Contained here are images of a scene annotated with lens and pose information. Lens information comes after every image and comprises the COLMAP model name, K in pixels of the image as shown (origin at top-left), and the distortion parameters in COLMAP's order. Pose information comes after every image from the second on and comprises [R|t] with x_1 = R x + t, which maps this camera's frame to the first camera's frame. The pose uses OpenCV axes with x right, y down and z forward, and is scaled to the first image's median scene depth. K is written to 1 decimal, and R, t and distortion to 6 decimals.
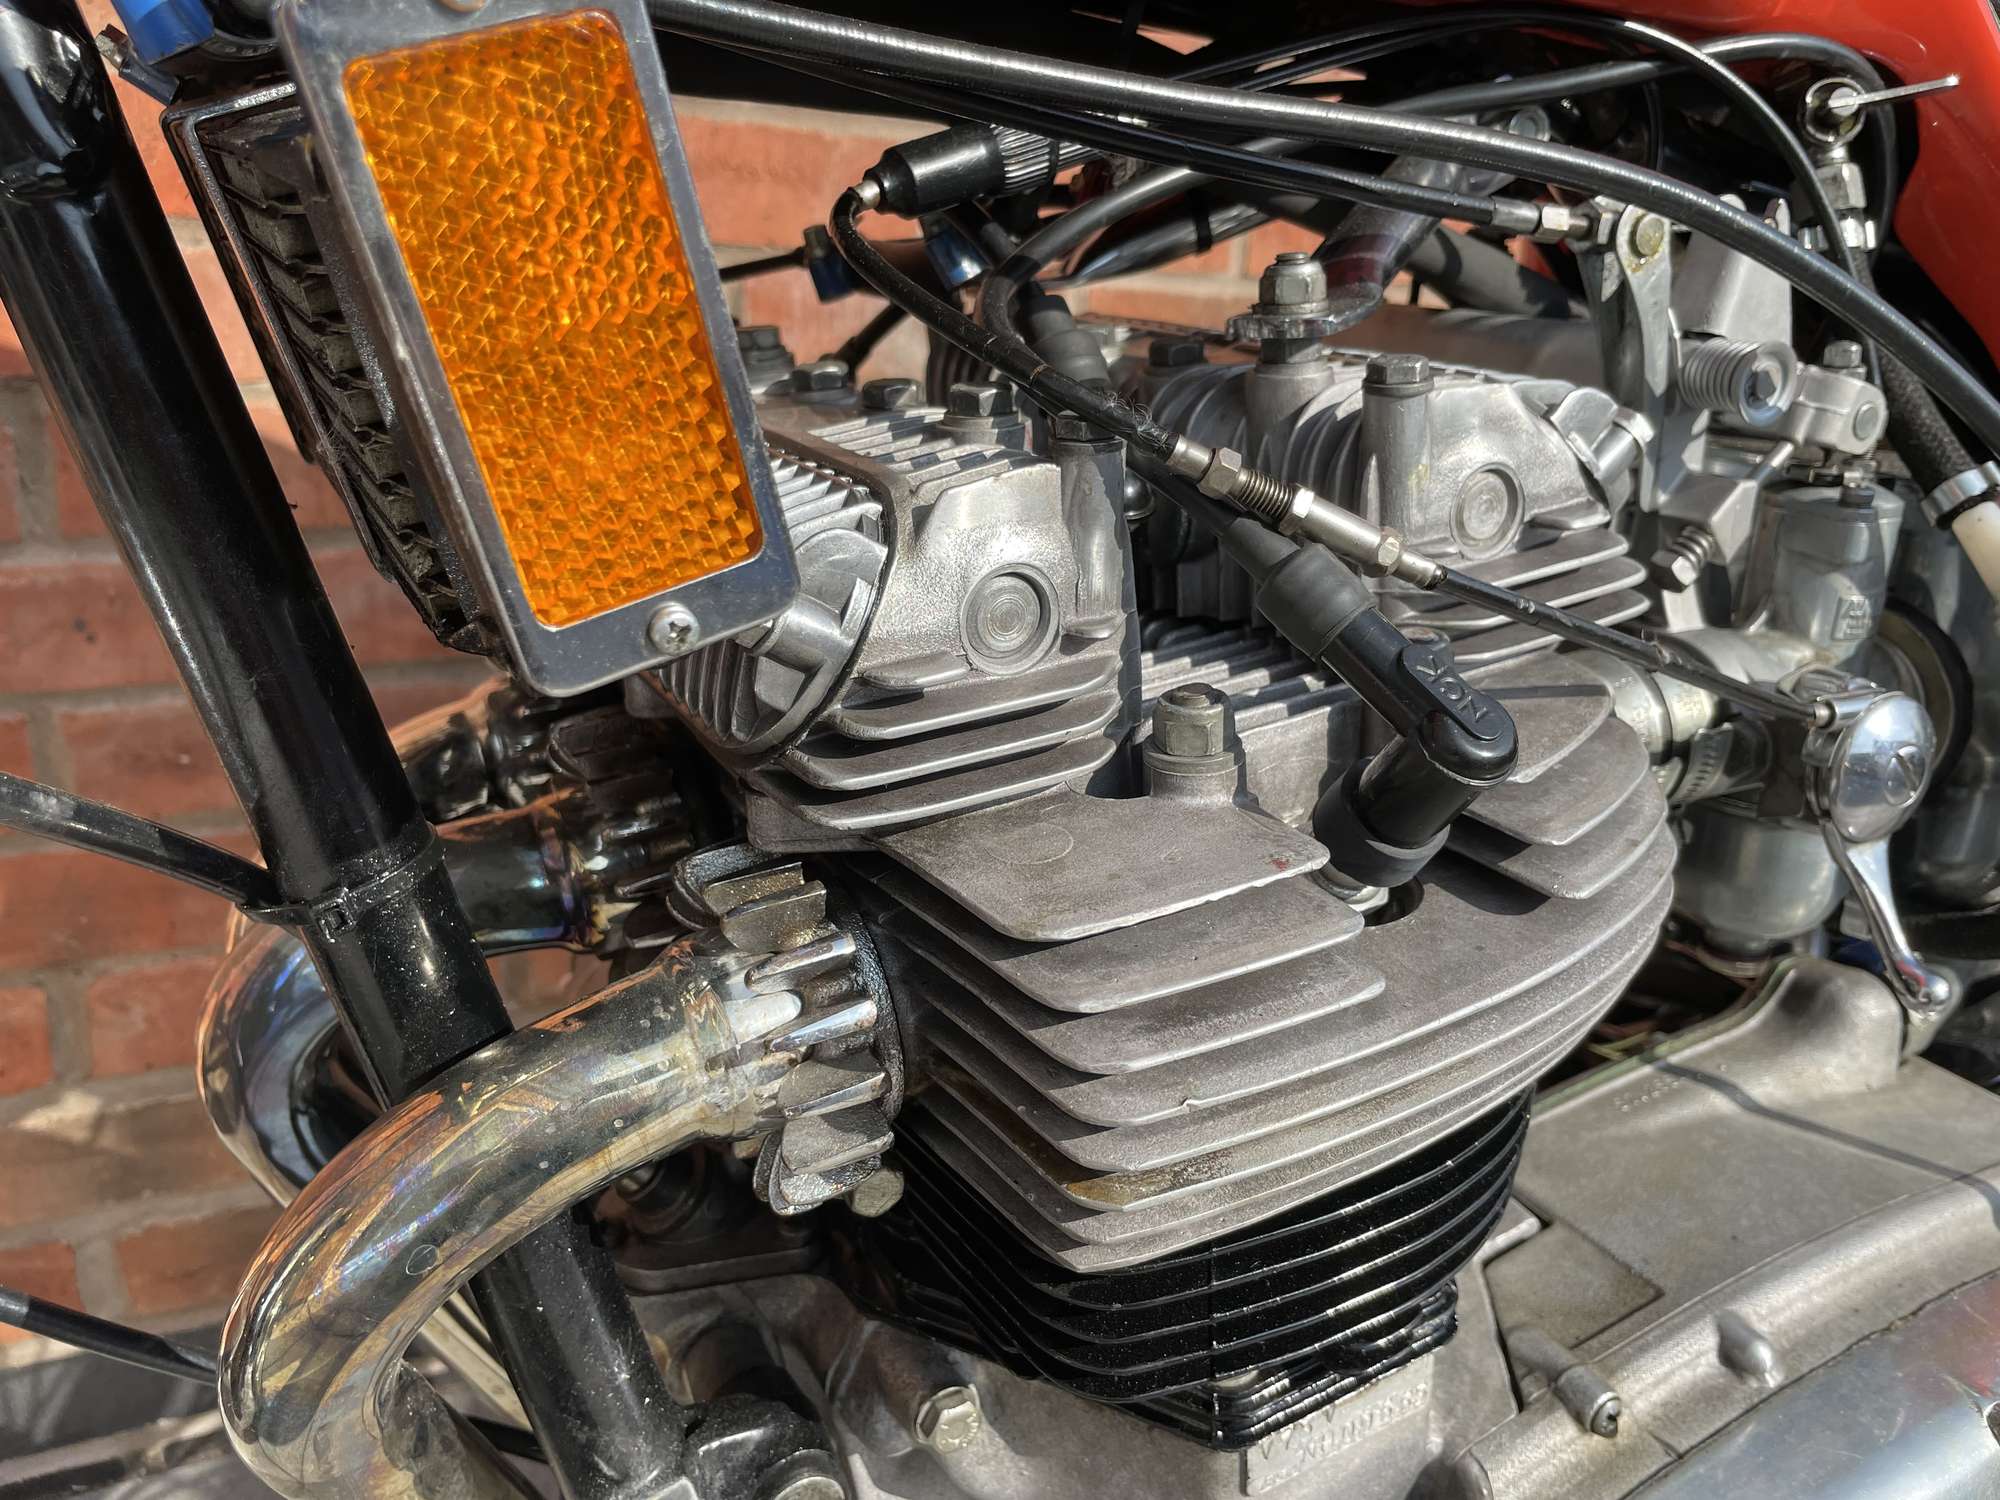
lens RADIAL K [[1708.7, 0, 1000.0], [0, 1708.7, 750.0], [0, 0, 1]] dist [-0.011999, -0.009232]
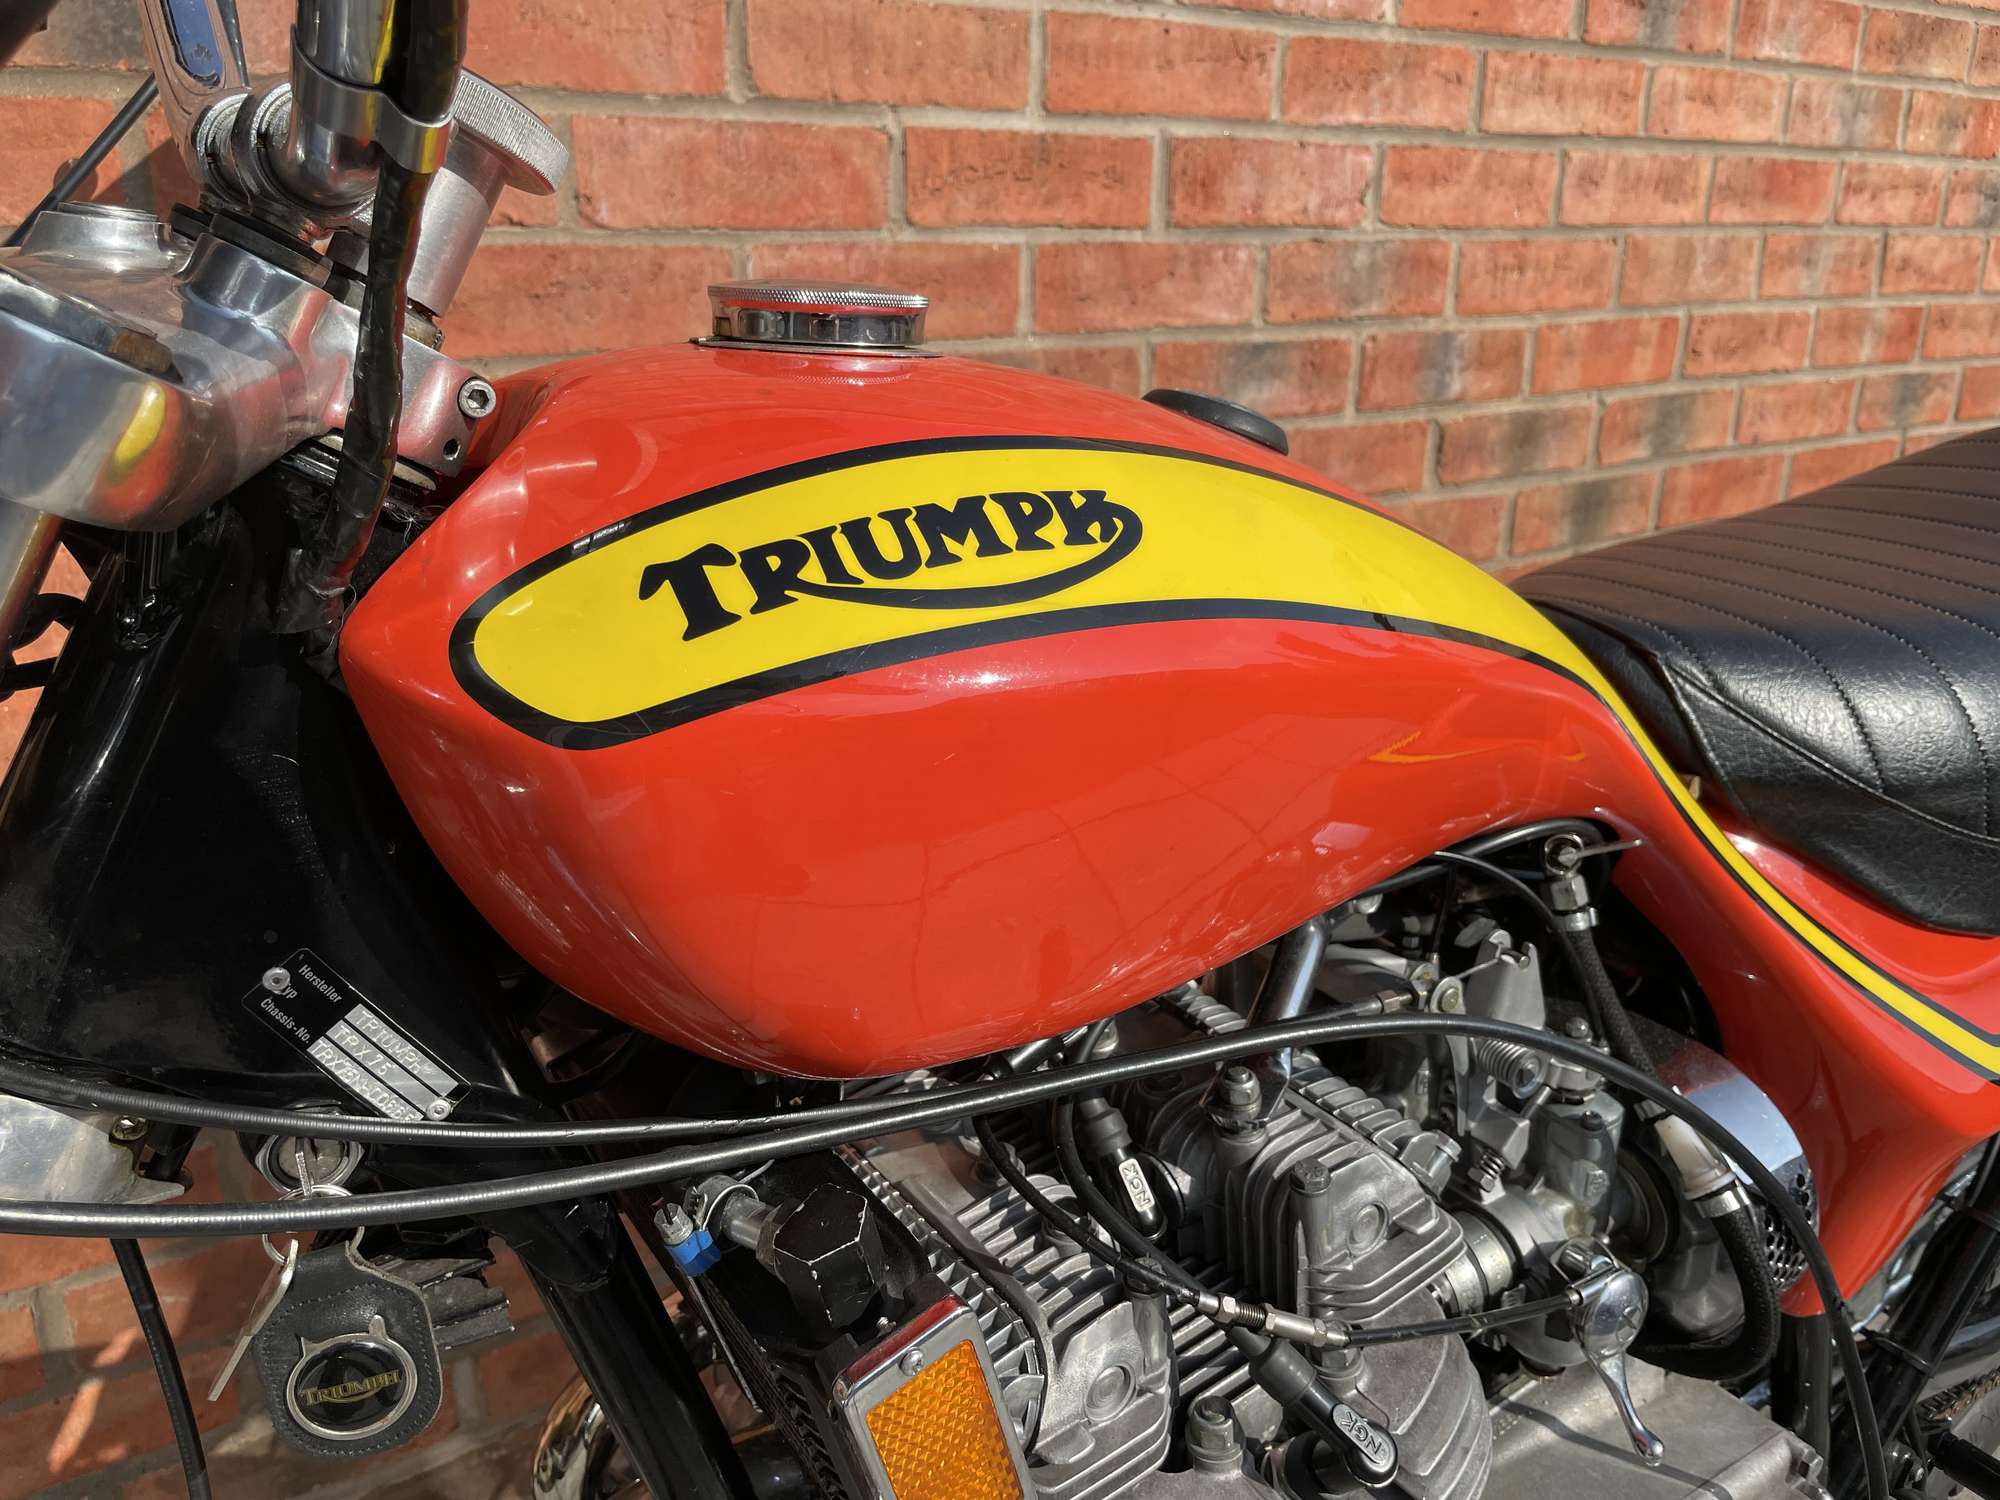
lens RADIAL K [[1693.4, 0, 1000.0], [0, 1693.4, 750.0], [0, 0, 1]] dist [0.004757, 0.000990]
pose [[0.993859, -0.084539, 0.071390, -0.128741], [0.082640, 0.996153, 0.029151, -0.582873], [-0.073579, -0.023072, 0.997022, -0.526331]]
